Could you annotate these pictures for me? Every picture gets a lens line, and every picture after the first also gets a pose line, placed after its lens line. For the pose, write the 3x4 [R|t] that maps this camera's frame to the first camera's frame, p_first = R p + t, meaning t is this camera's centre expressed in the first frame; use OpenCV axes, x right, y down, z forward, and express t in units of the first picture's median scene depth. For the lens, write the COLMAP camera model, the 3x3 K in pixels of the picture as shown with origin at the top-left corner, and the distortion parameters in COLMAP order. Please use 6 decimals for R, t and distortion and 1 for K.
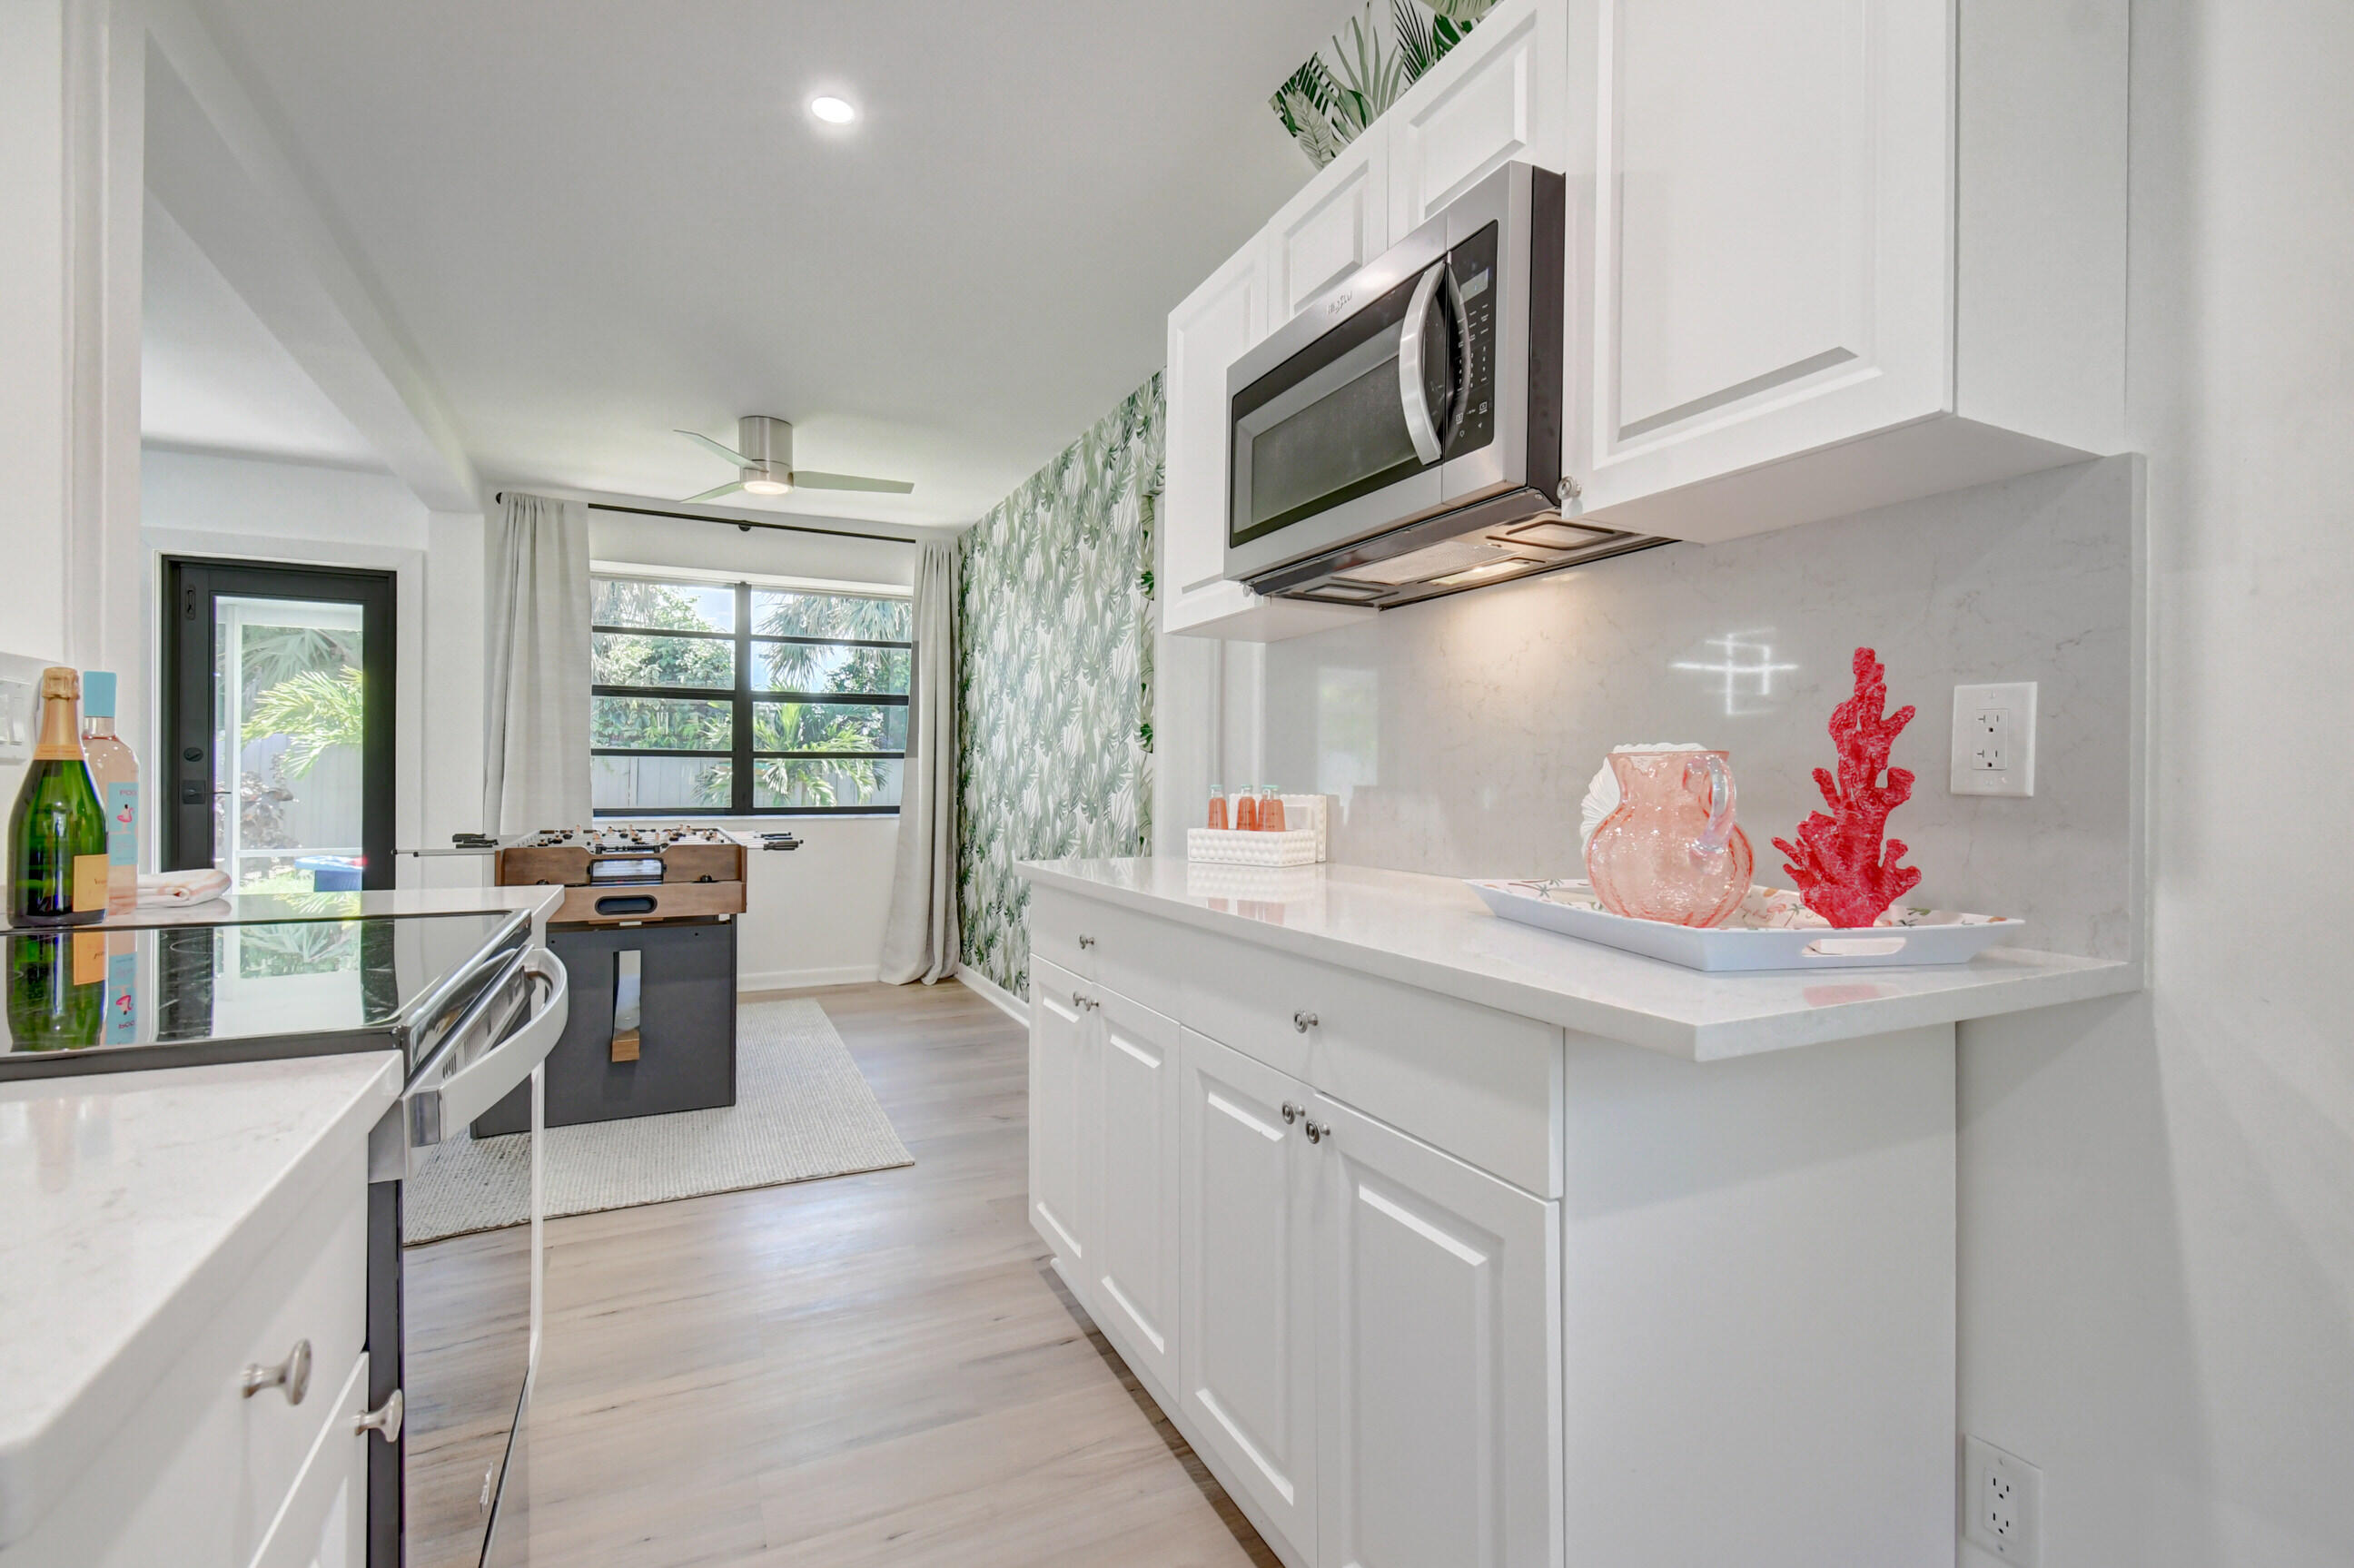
lens RADIAL K [[1060.2, 0, 1176.2], [0, 1060.2, 780.5], [0, 0, 1]] dist [0.000627, 0.000130]
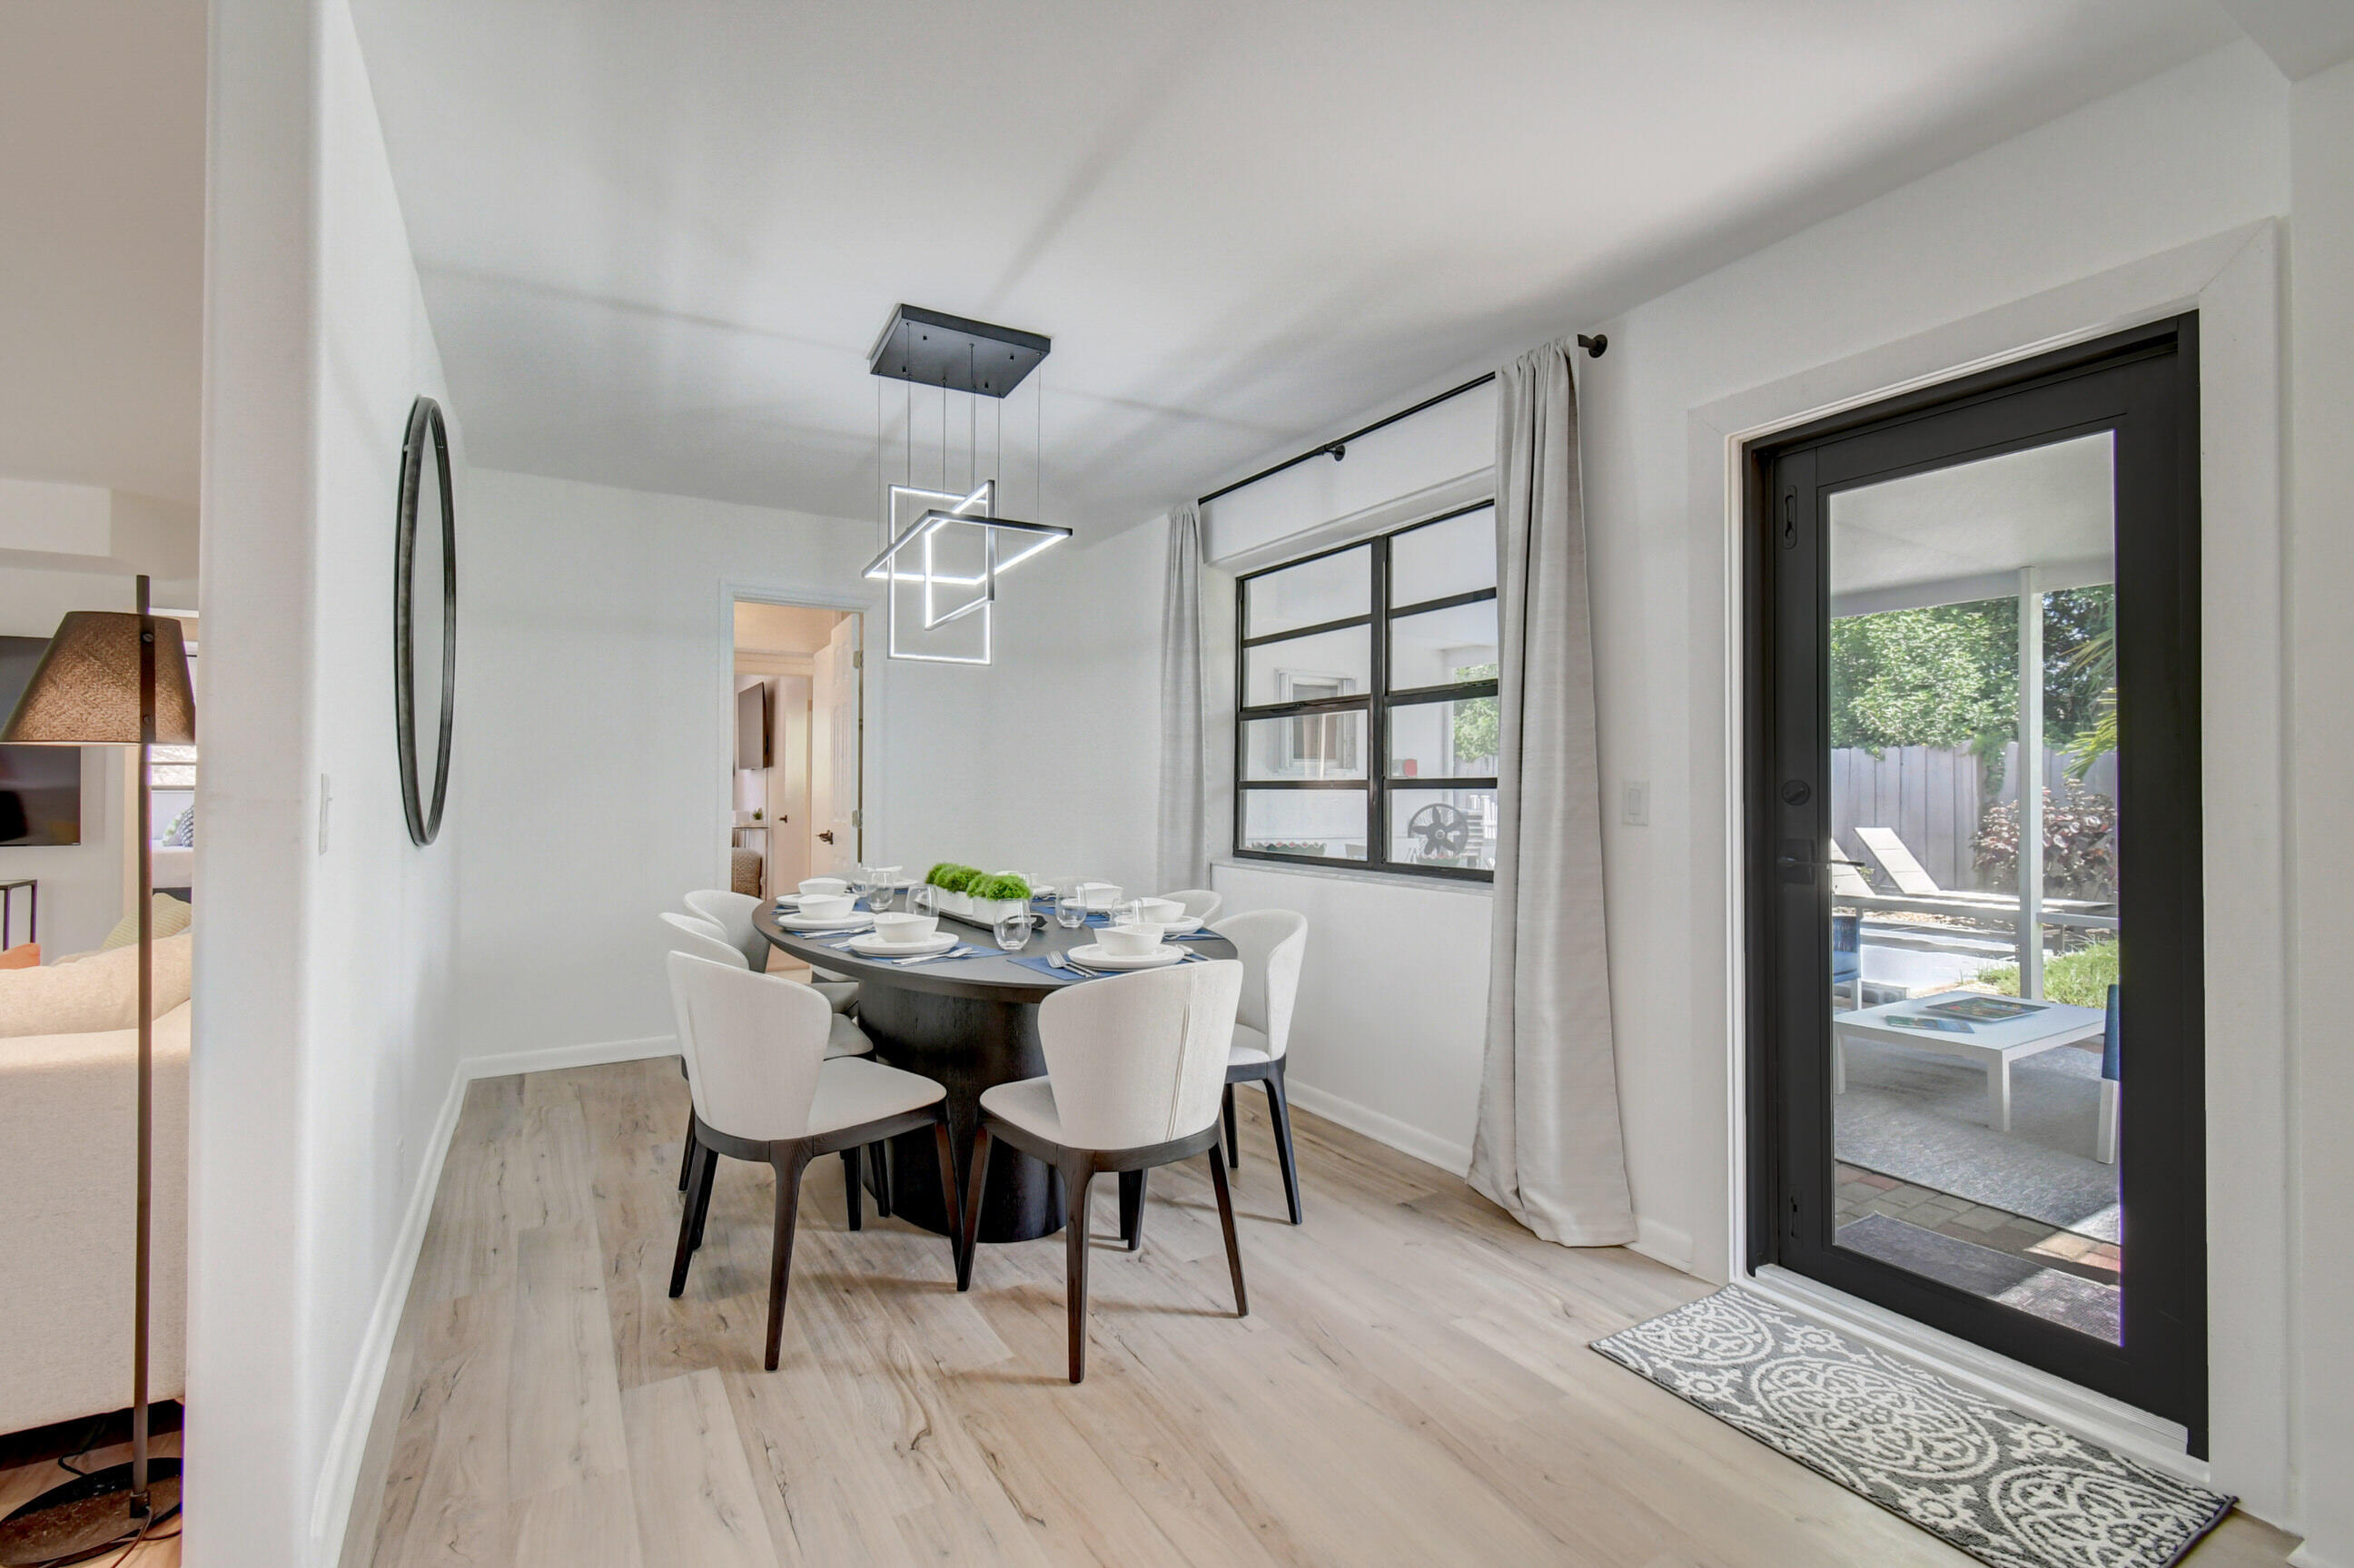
lens RADIAL K [[1060.2, 0, 1175.1], [0, 1060.2, 784.7], [0, 0, 1]] dist [0.000627, 0.000130]
pose [[0.084975, -0.012815, -0.996301, -0.402839], [-0.001402, 0.999915, -0.012981, -0.020632], [0.996382, 0.002500, 0.084949, 0.627343]]
